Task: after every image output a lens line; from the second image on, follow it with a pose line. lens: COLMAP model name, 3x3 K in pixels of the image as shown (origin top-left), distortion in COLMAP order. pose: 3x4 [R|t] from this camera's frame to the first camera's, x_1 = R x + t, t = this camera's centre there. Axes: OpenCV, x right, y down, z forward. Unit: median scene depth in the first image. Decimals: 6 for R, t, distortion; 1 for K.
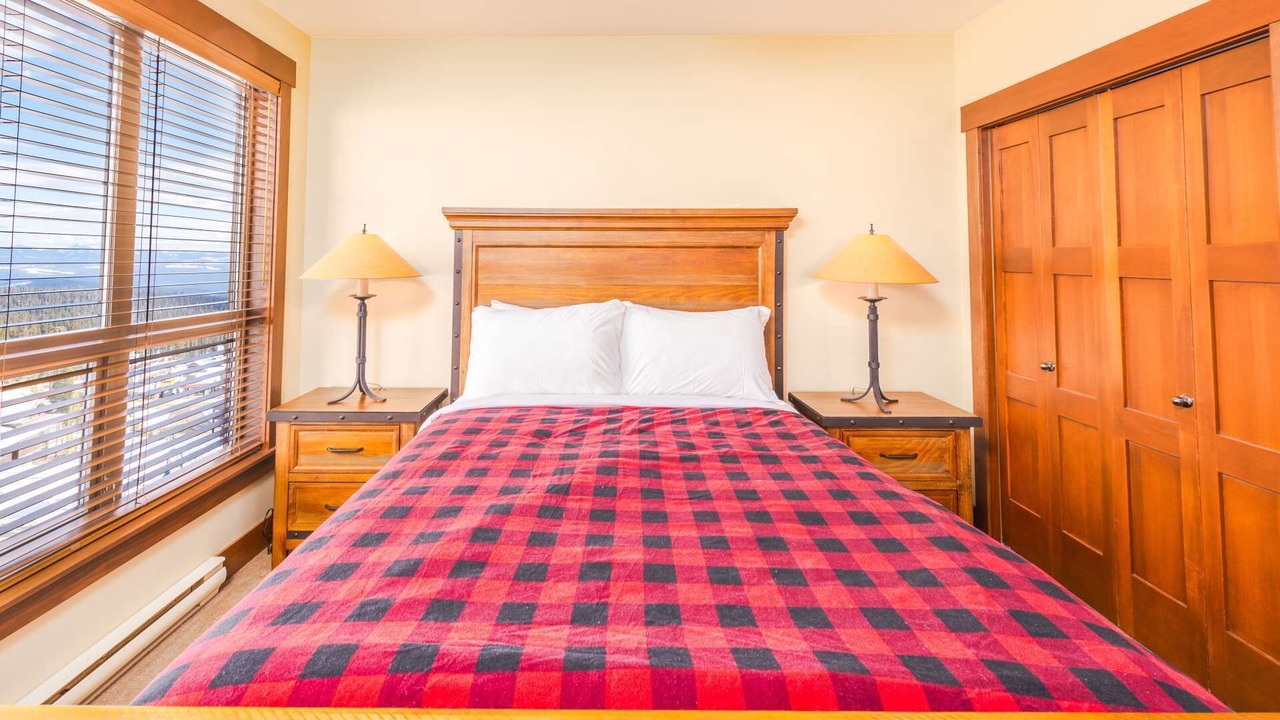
lens RADIAL K [[538.1, 0, 633.0], [0, 538.1, 234.6], [0, 0, 1]] dist [0.012317, -0.000437]
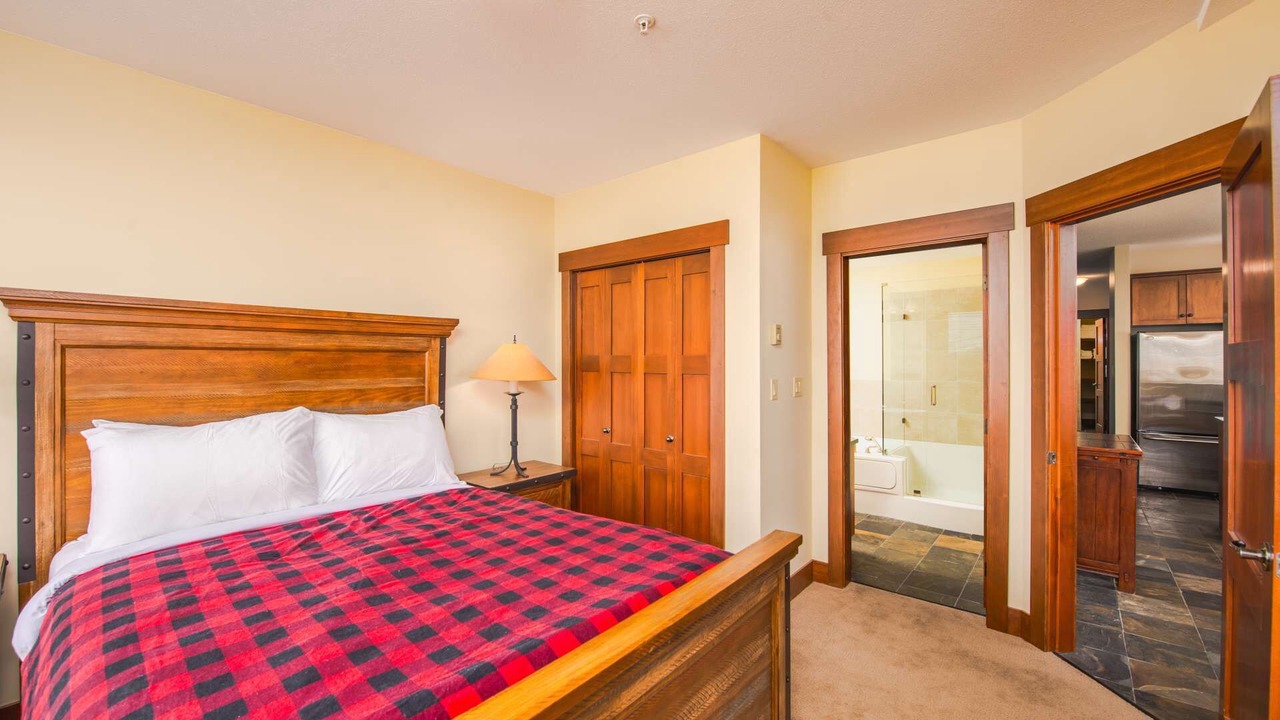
lens RADIAL K [[516.1, 0, 640.0], [0, 516.1, 360.0], [0, 0, 1]] dist [-0.001146, -0.000178]
pose [[0.633479, 0.001555, 0.773758, -0.330850], [-0.036998, 0.998915, 0.028282, -0.007609], [-0.772875, -0.046544, 0.632849, -0.017835]]
